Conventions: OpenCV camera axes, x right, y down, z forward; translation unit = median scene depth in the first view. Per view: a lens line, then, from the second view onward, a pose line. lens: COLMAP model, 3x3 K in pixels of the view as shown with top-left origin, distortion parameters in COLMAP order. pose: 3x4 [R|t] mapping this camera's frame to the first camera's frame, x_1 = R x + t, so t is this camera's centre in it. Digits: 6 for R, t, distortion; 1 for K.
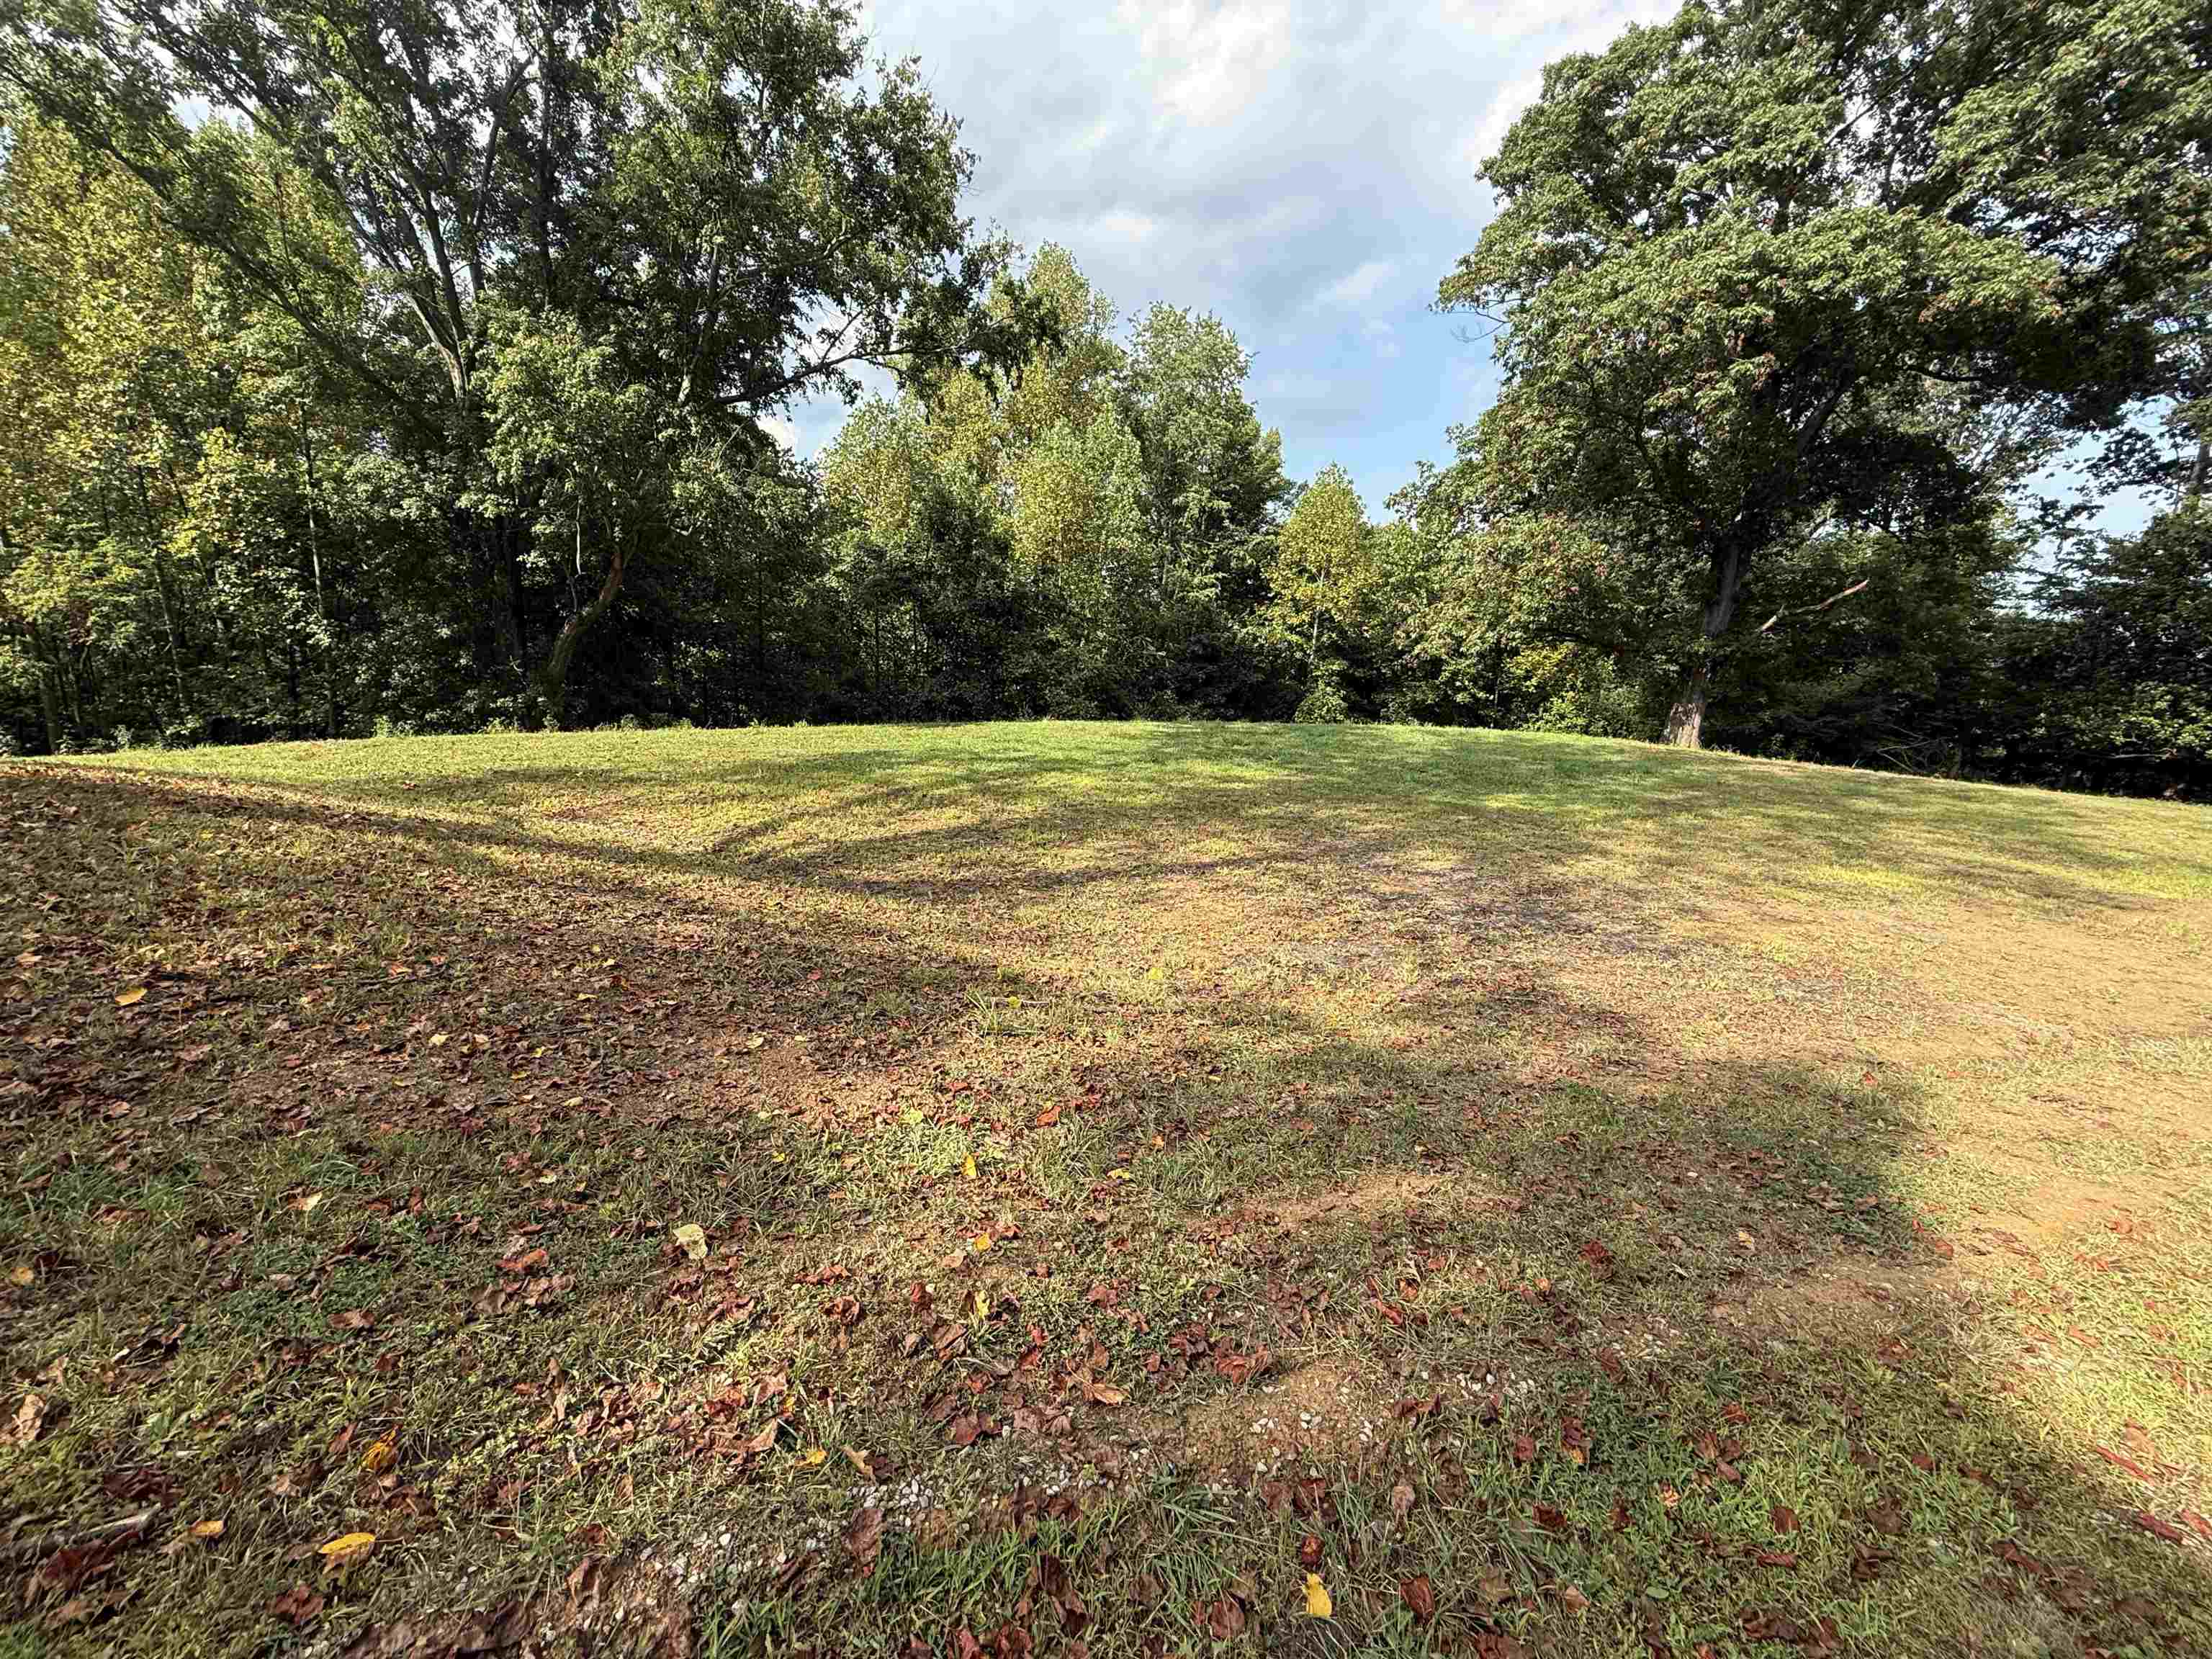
lens RADIAL K [[879.8, 0, 1099.4], [0, 879.8, 831.4], [0, 0, 1]] dist [0.001255, -0.000078]
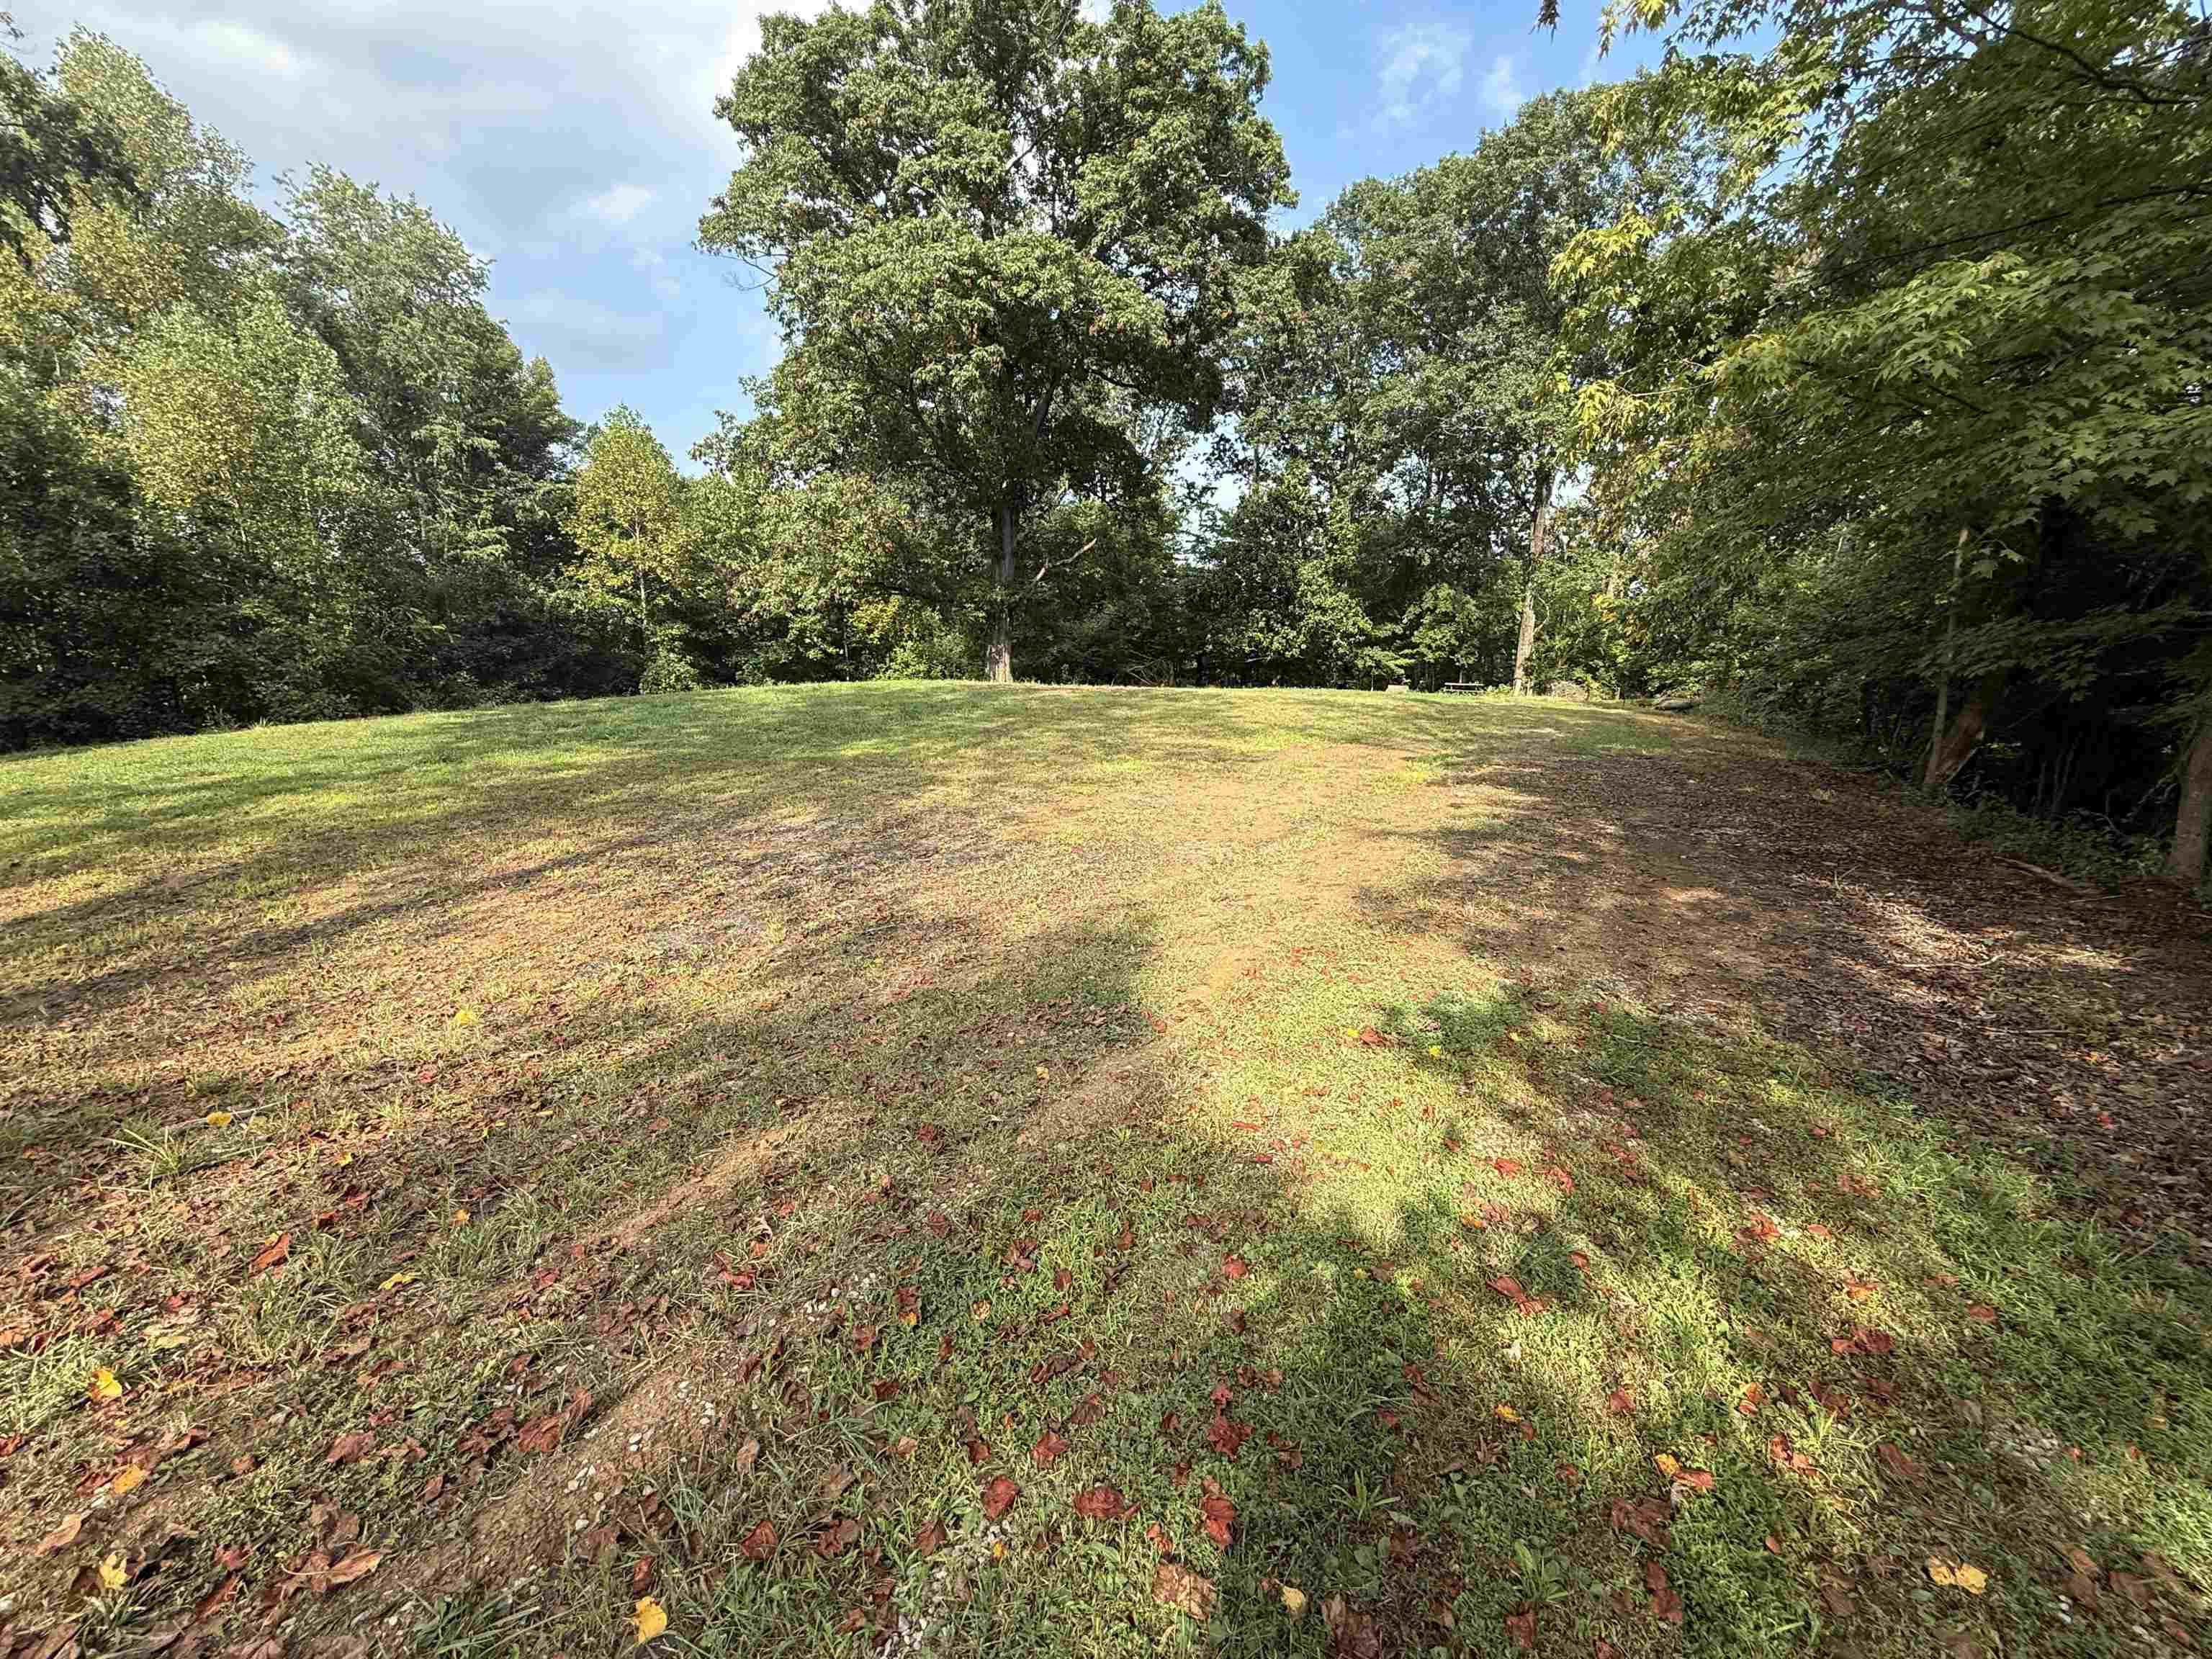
lens RADIAL K [[879.8, 0, 1099.4], [0, 879.8, 831.4], [0, 0, 1]] dist [0.001255, -0.000078]
pose [[0.769901, -0.197372, 0.606875, 0.016788], [0.170604, 0.980015, 0.102293, 0.003138], [-0.614936, 0.024780, 0.788187, -0.003710]]
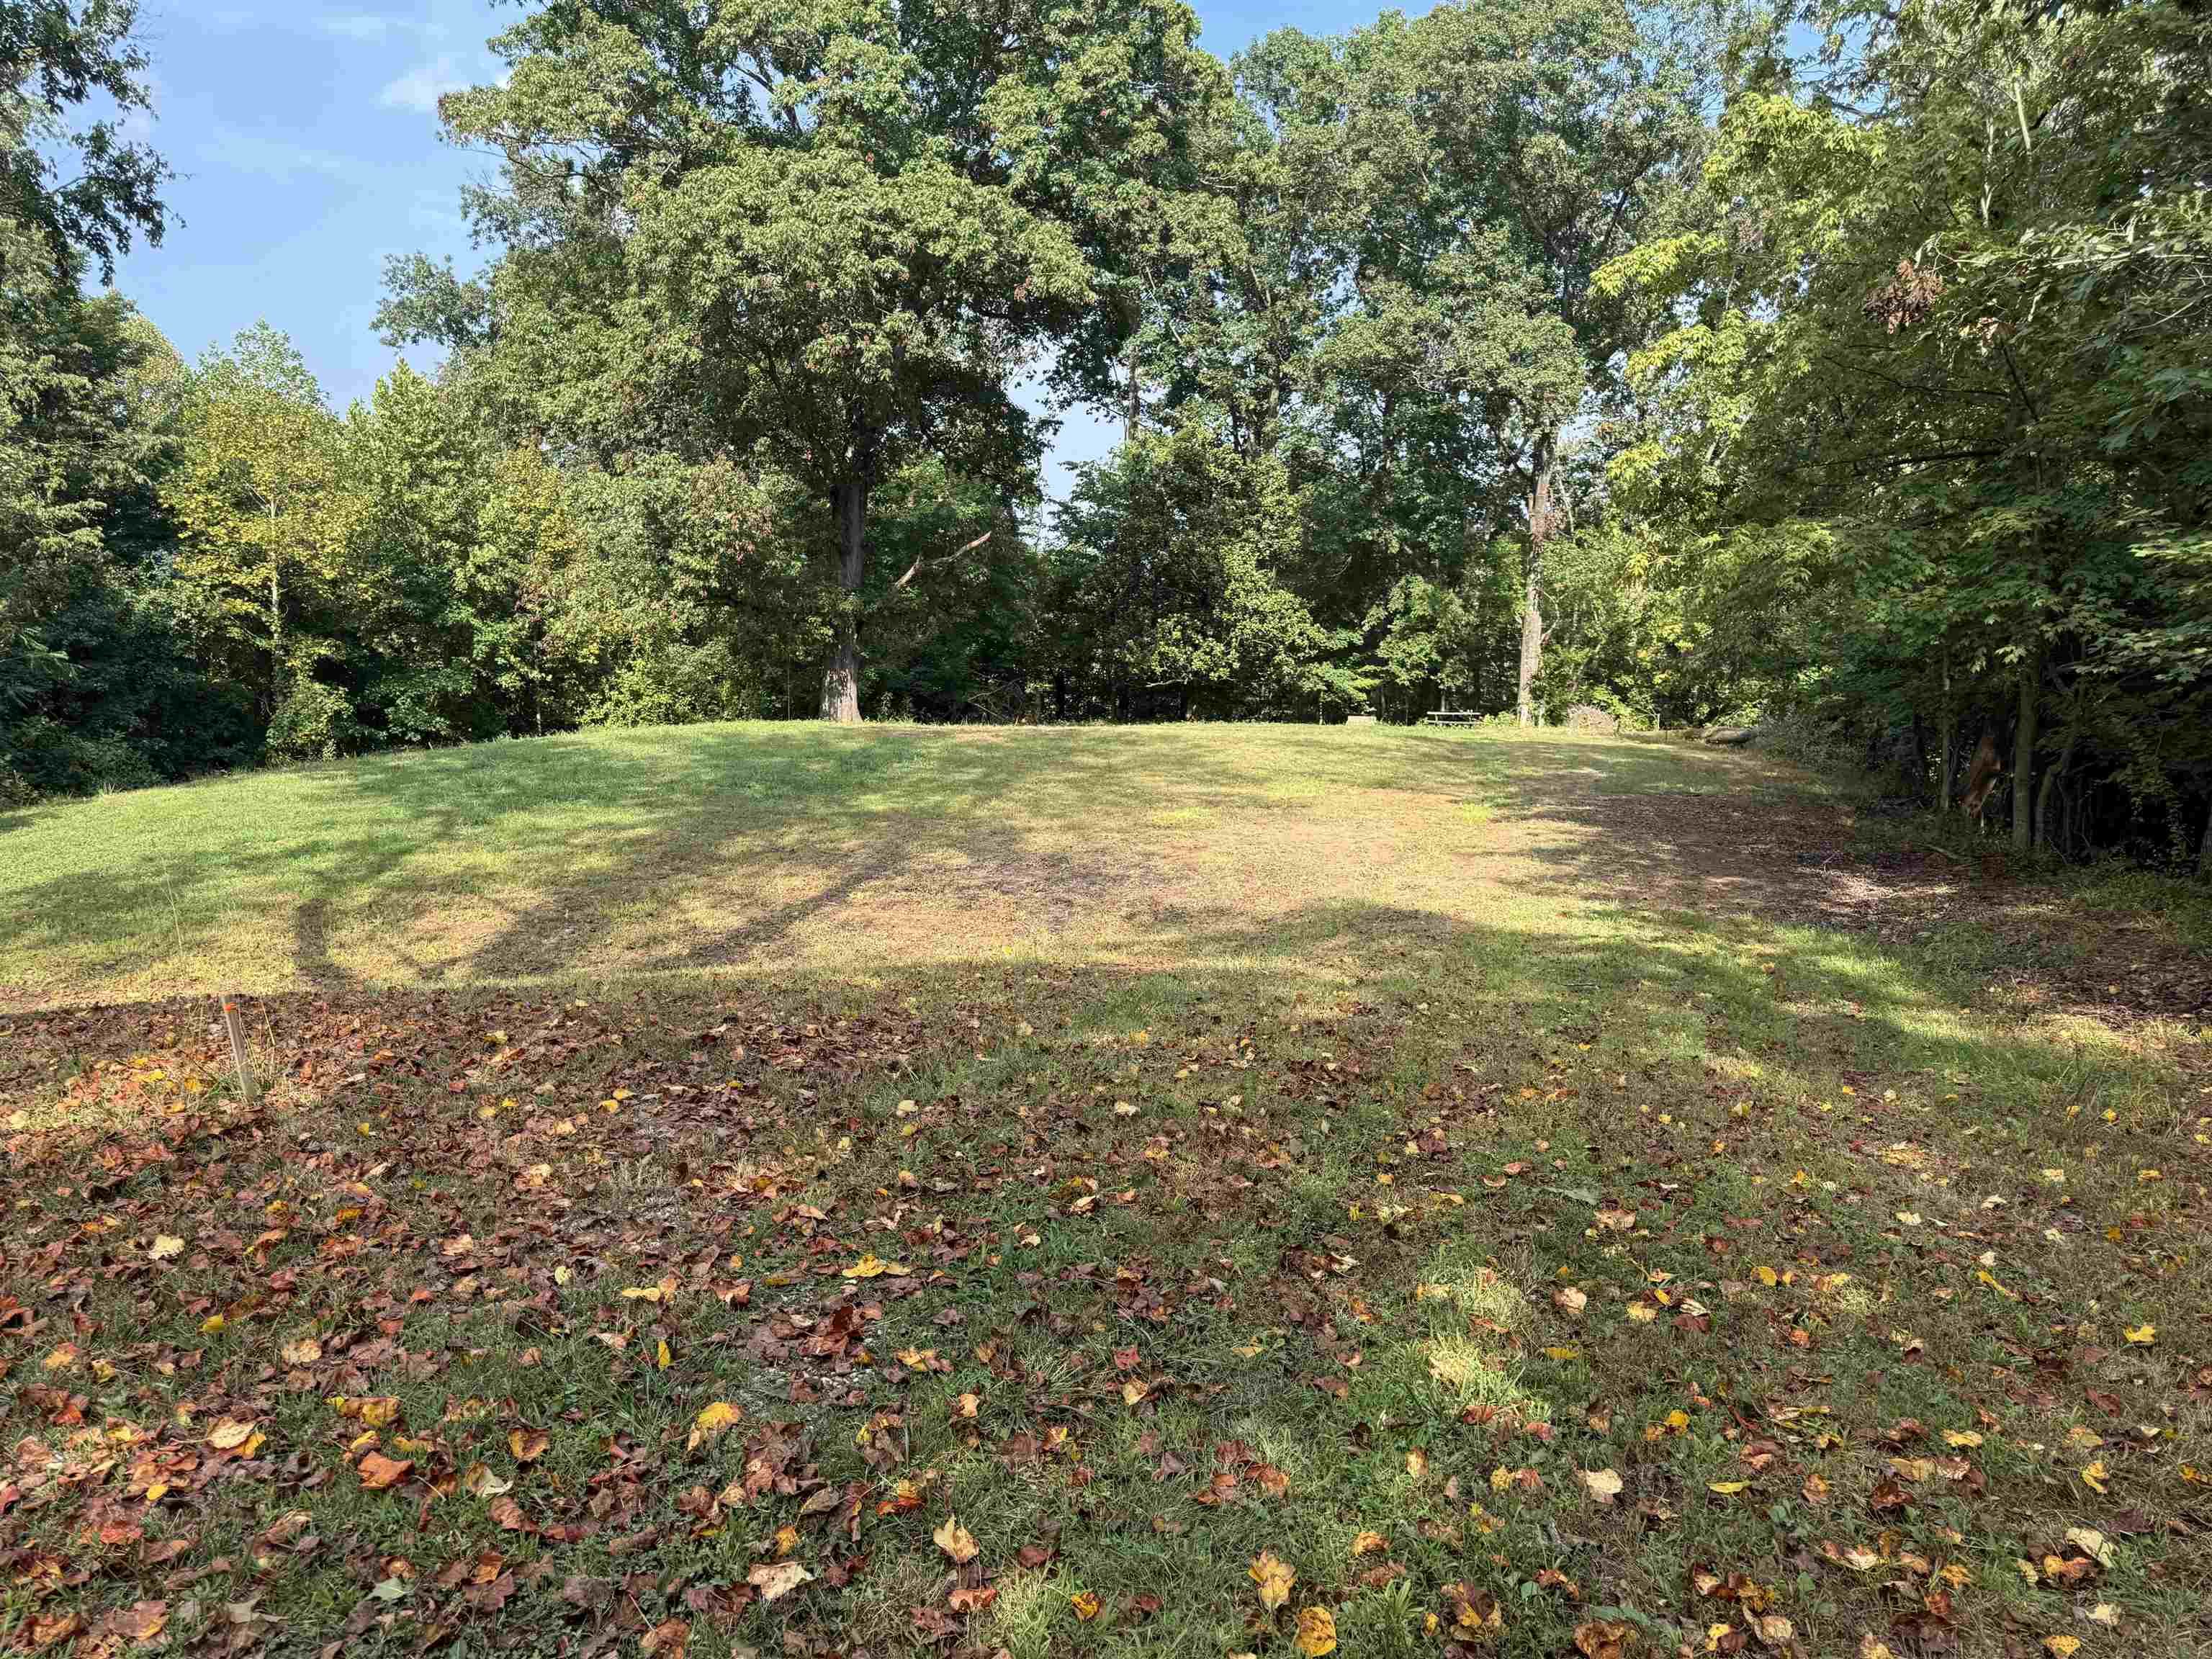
lens RADIAL K [[1554.3, 0, 1035.9], [0, 1554.3, 822.4], [0, 0, 1]] dist [0.159862, -0.269564]
pose [[0.662334, -0.155807, 0.732828, -0.484306], [0.190947, 0.980941, 0.035979, -0.030458], [-0.724467, 0.116102, 0.679462, -0.198688]]
